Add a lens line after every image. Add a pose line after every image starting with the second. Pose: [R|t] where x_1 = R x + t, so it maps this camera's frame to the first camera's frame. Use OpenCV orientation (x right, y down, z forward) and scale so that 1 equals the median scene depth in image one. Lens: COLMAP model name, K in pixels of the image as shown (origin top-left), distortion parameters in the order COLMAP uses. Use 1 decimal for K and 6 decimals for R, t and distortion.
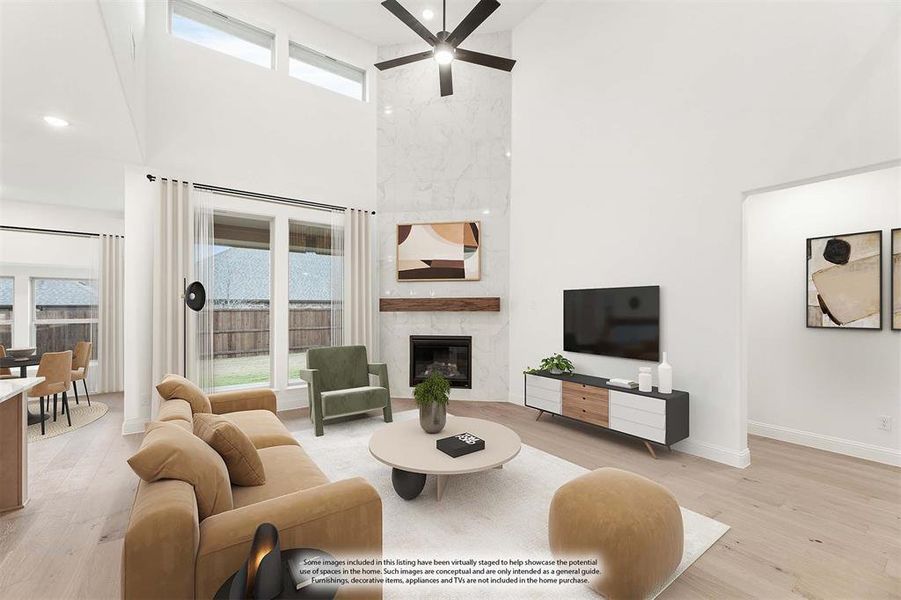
lens RADIAL K [[368.1, 0, 440.0], [0, 368.1, 309.3], [0, 0, 1]] dist [-0.012121, 0.000003]
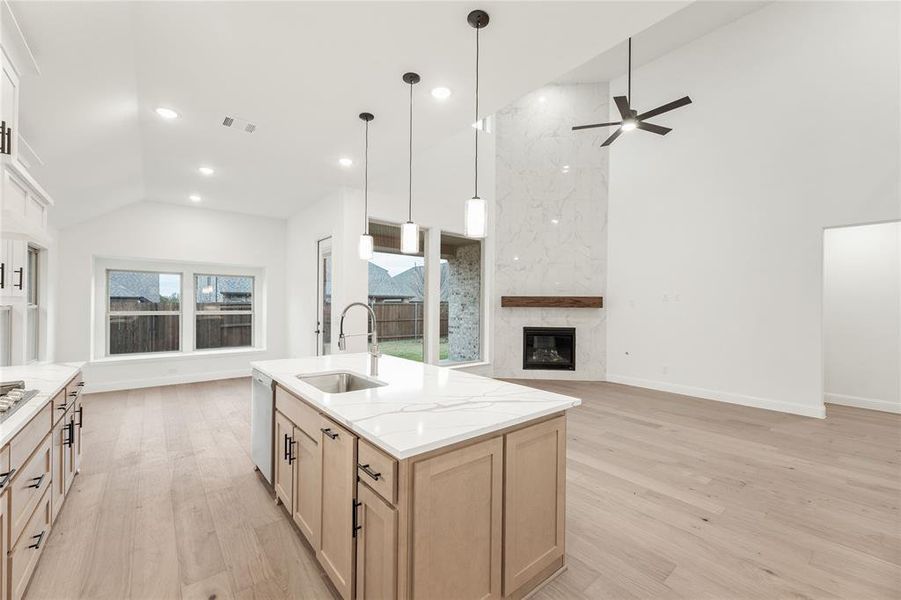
lens RADIAL K [[367.1, 0, 450.5], [0, 367.1, 300.0], [0, 0, 1]] dist [0.001968, 0.000195]
pose [[0.996502, 0.011709, 0.082749, -0.430150], [-0.010702, 0.999863, -0.012609, 0.000350], [-0.082885, 0.011679, 0.996491, -0.187673]]
